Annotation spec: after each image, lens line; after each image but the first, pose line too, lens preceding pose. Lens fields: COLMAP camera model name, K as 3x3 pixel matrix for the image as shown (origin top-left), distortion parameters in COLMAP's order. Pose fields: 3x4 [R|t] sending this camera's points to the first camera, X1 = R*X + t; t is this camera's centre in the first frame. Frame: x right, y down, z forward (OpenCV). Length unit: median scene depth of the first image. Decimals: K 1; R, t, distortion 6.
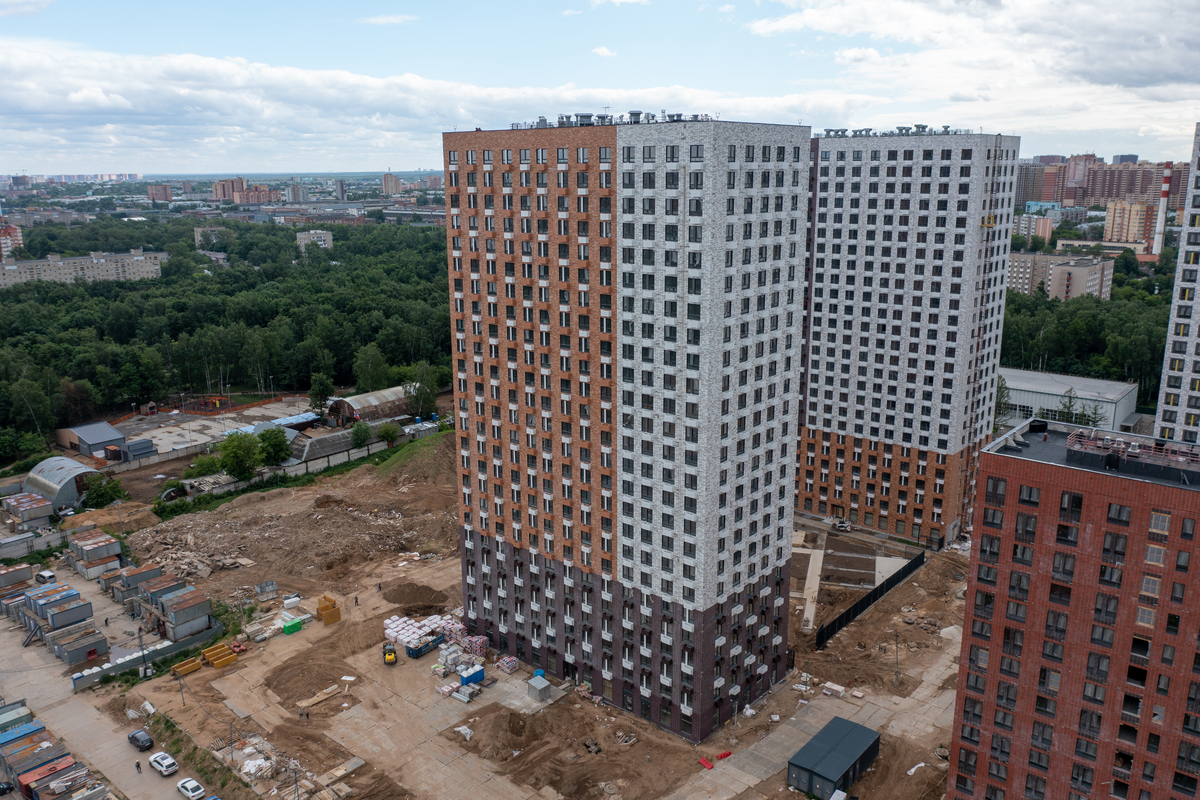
lens RADIAL K [[954.3, 0, 600.0], [0, 954.3, 400.0], [0, 0, 1]] dist [-0.020249, -0.004319]
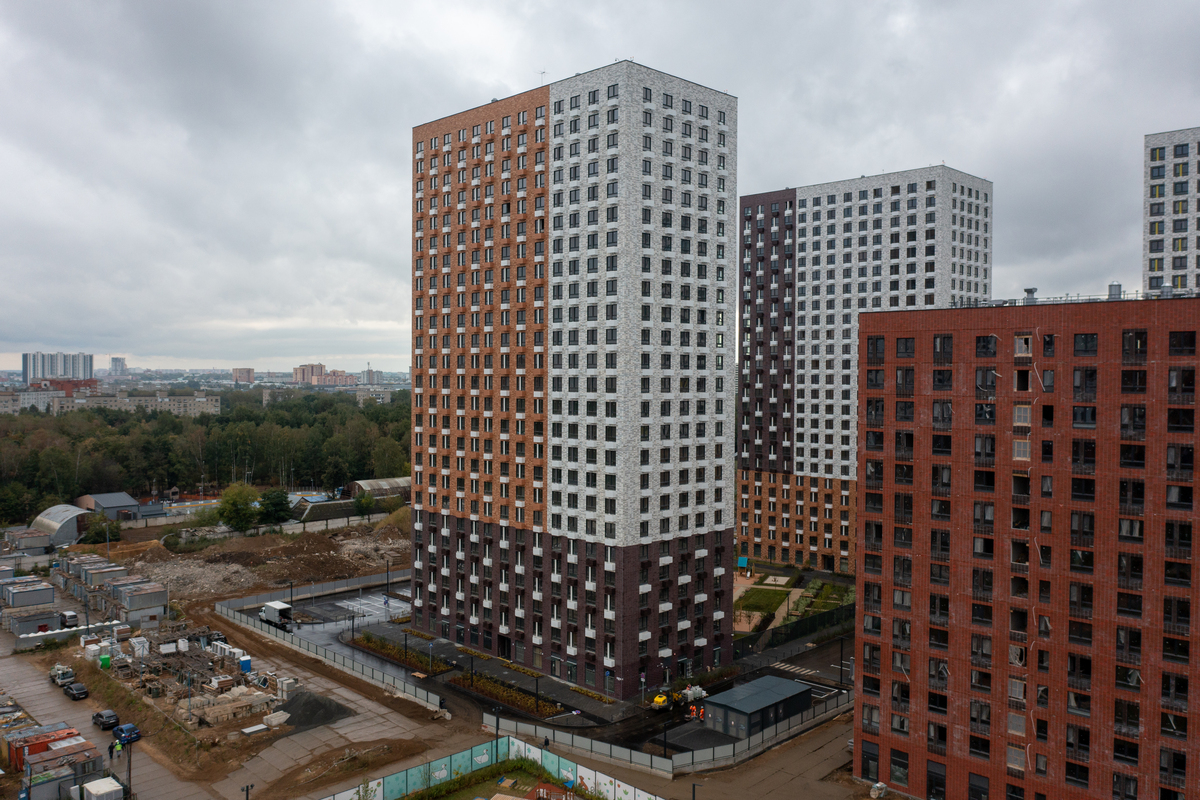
lens RADIAL K [[972.7, 0, 598.4], [0, 972.7, 387.3], [0, 0, 1]] dist [-0.022956, -0.001052]
pose [[0.996588, 0.014169, -0.081317, 0.112646], [-0.032075, 0.974209, -0.223357, 0.199875], [0.076055, 0.225203, 0.971339, -0.002893]]
